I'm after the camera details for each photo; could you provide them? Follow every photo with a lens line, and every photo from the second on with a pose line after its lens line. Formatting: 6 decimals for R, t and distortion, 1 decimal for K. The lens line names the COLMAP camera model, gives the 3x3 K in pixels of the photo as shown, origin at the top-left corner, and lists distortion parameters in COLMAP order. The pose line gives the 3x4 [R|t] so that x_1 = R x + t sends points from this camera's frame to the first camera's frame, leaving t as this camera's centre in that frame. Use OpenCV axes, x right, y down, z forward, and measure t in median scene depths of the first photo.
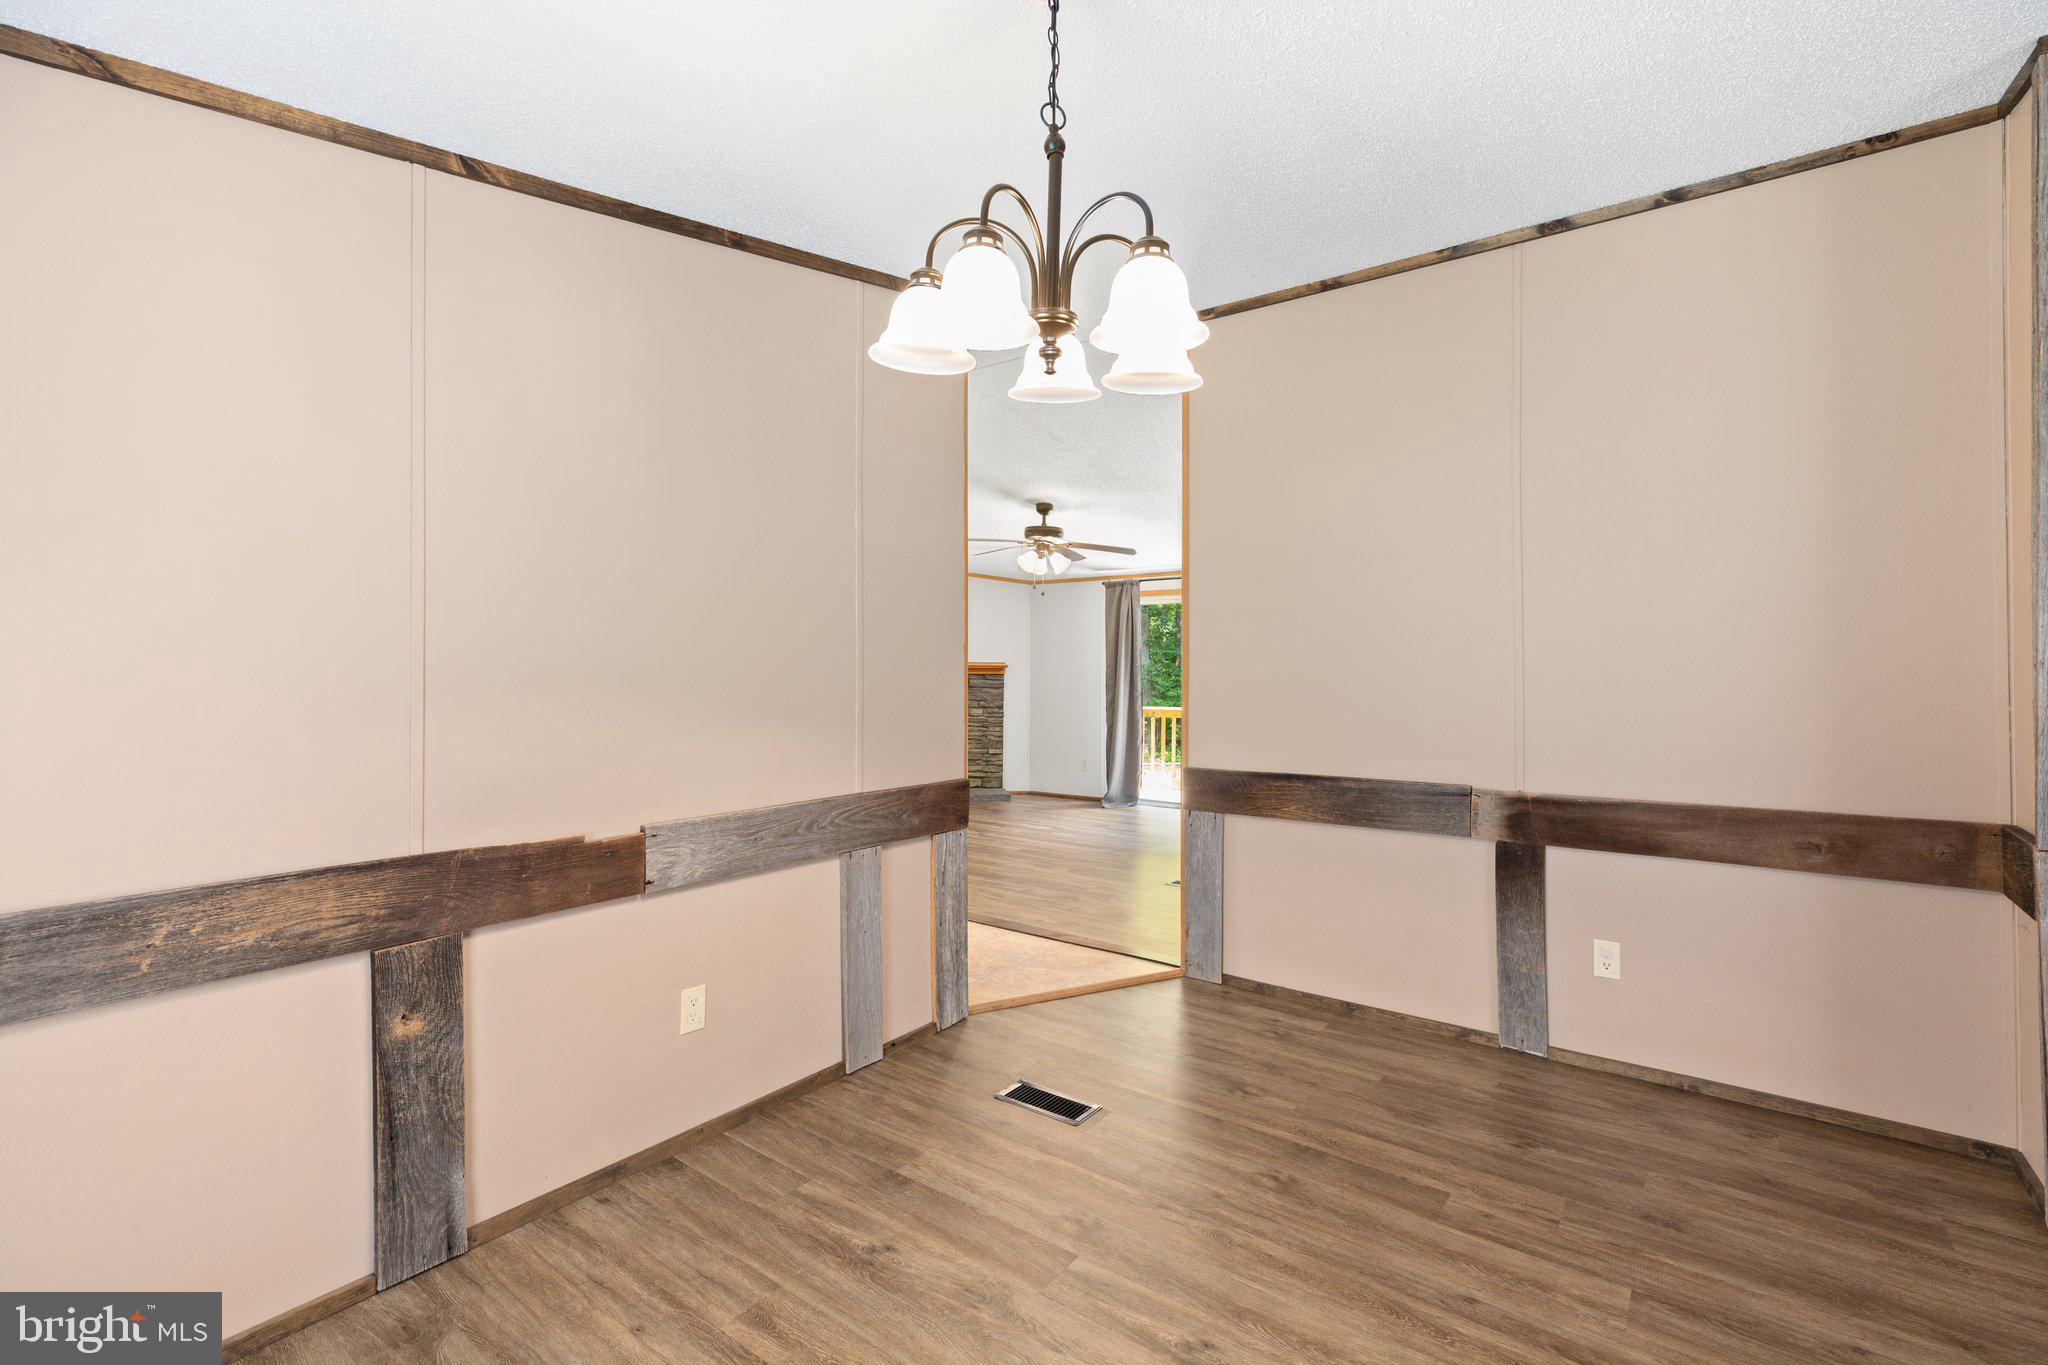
lens RADIAL K [[932.4, 0, 1027.8], [0, 932.4, 658.7], [0, 0, 1]] dist [0.020910, 0.000110]
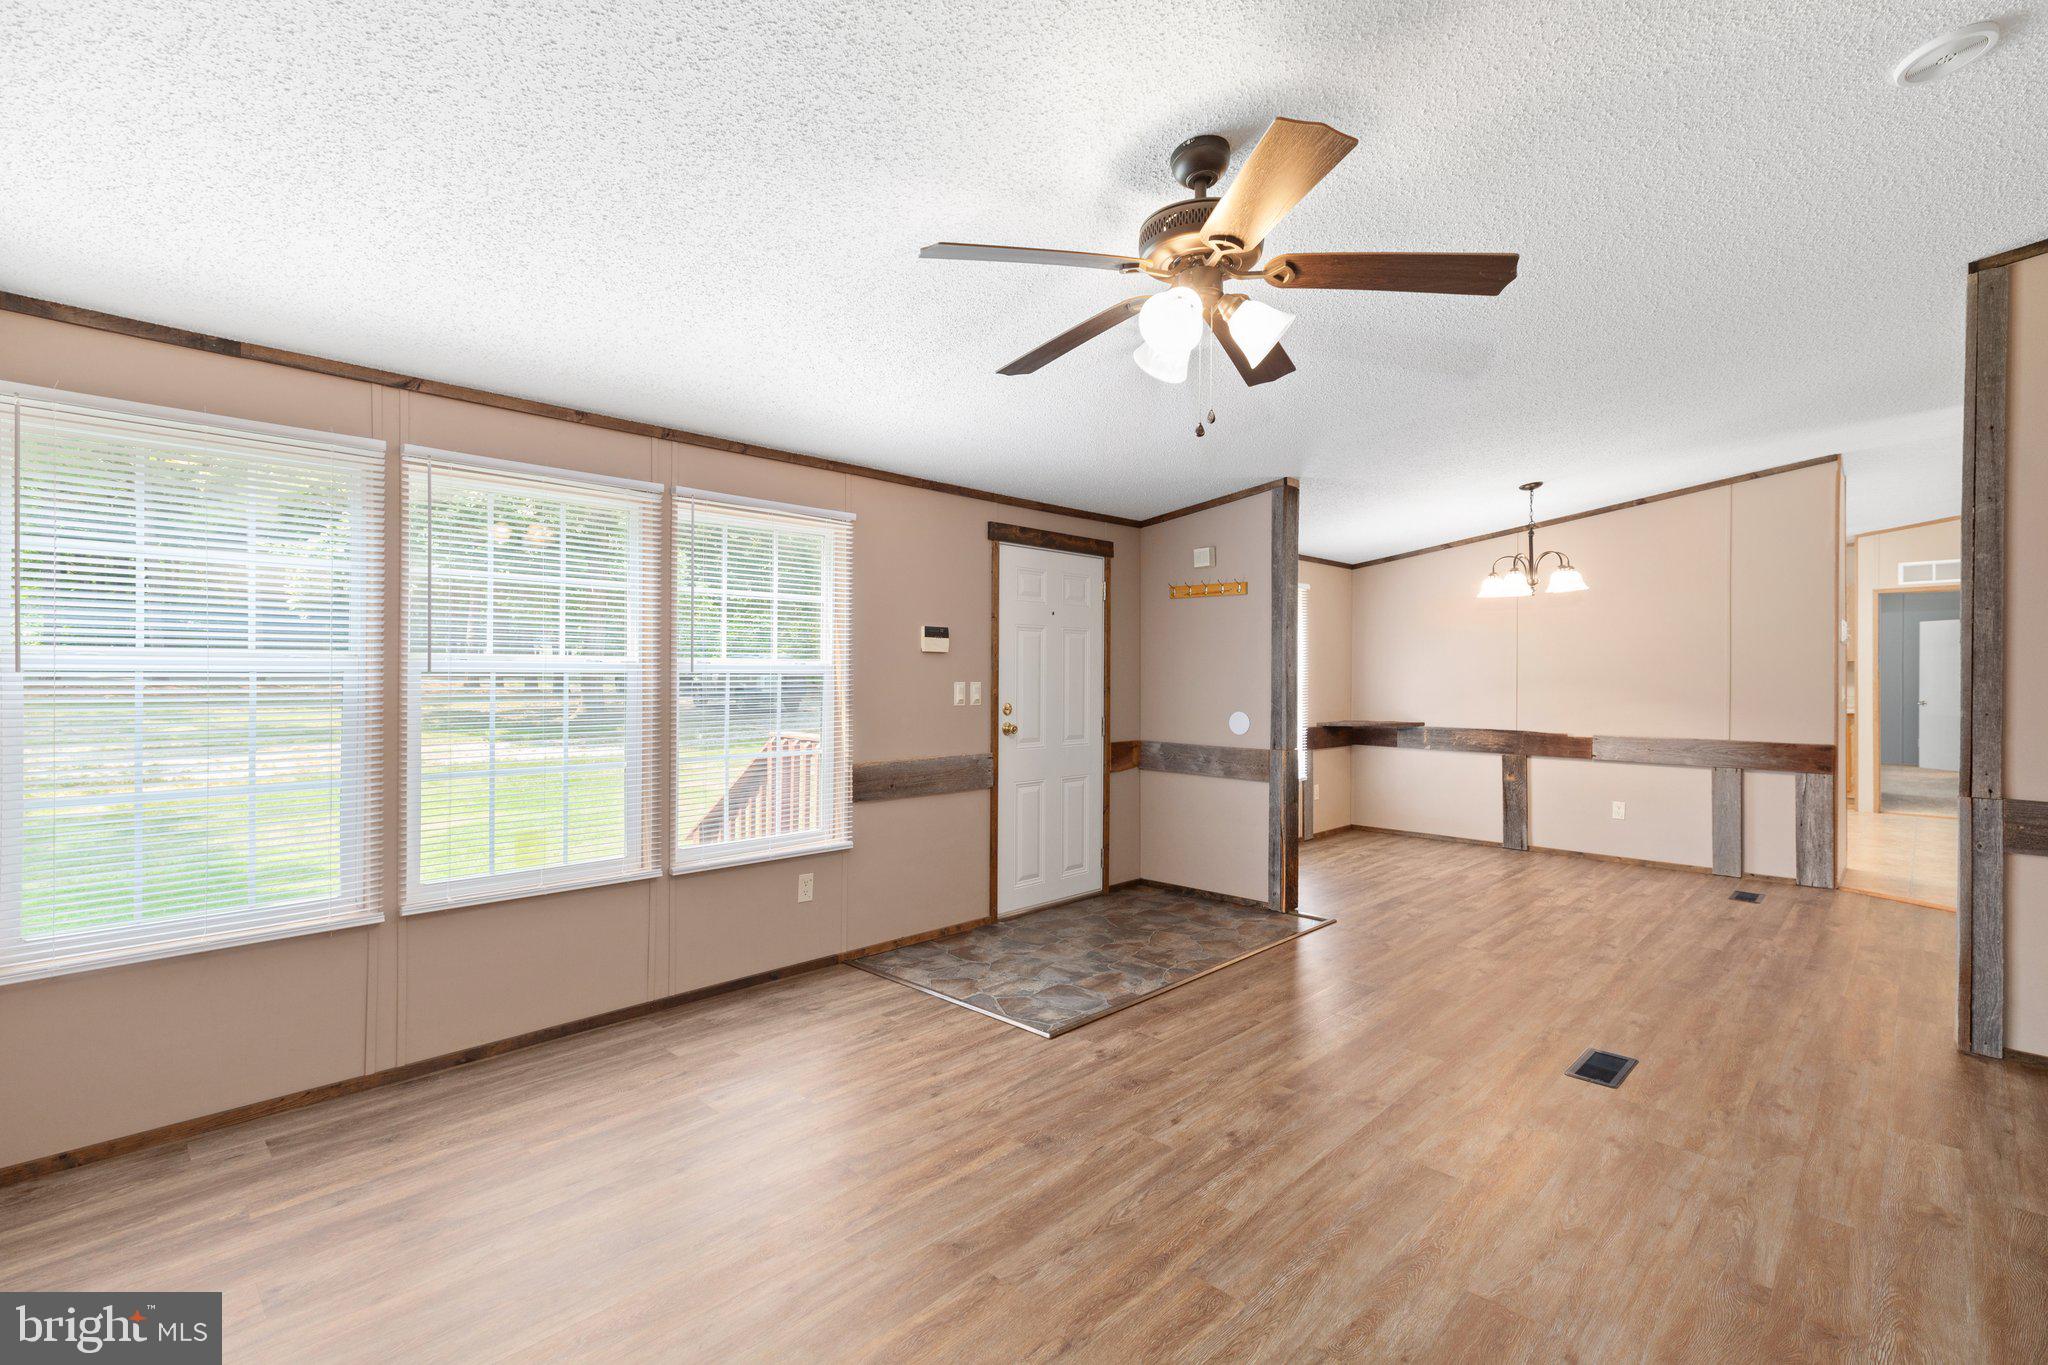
lens RADIAL K [[920.0, 0, 1026.4], [0, 920.0, 681.0], [0, 0, 1]] dist [0.005871, 0.000458]
pose [[-0.122428, 0.005617, -0.992462, 1.870479], [0.004516, 0.999977, 0.005102, -0.000044], [0.992467, -0.003857, -0.122450, -0.236461]]
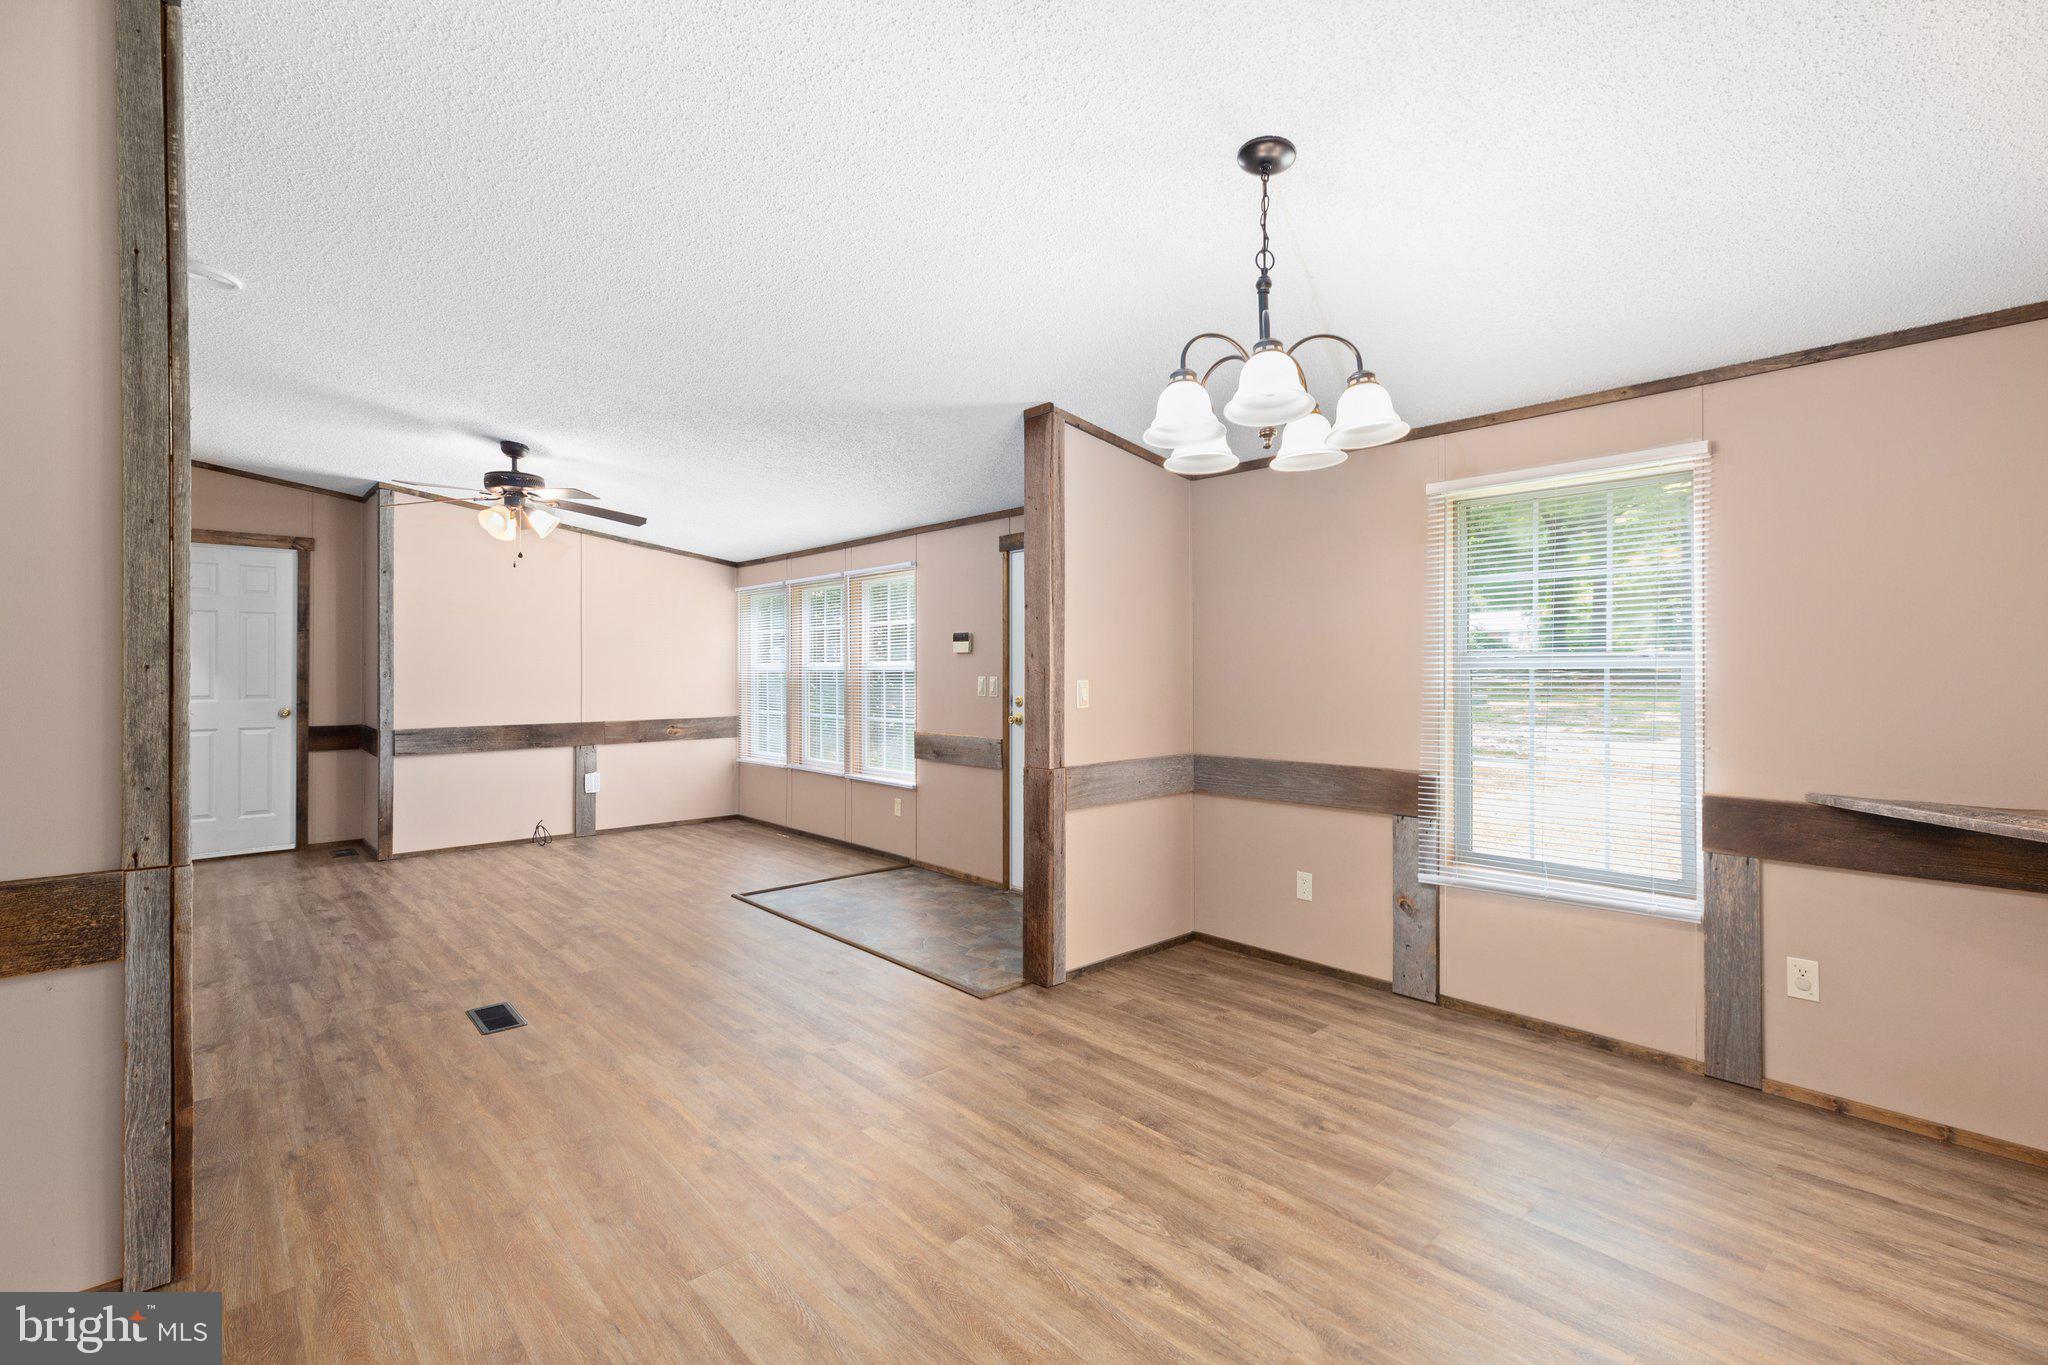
lens RADIAL K [[918.1, 0, 1031.6], [0, 918.1, 673.8], [0, 0, 1]] dist [0.002450, 0.000469]
pose [[-0.984605, 0.000902, 0.174792, 0.060722], [-0.000171, 0.999981, -0.006120, 0.013833], [-0.174794, -0.006055, -0.984586, 1.174488]]
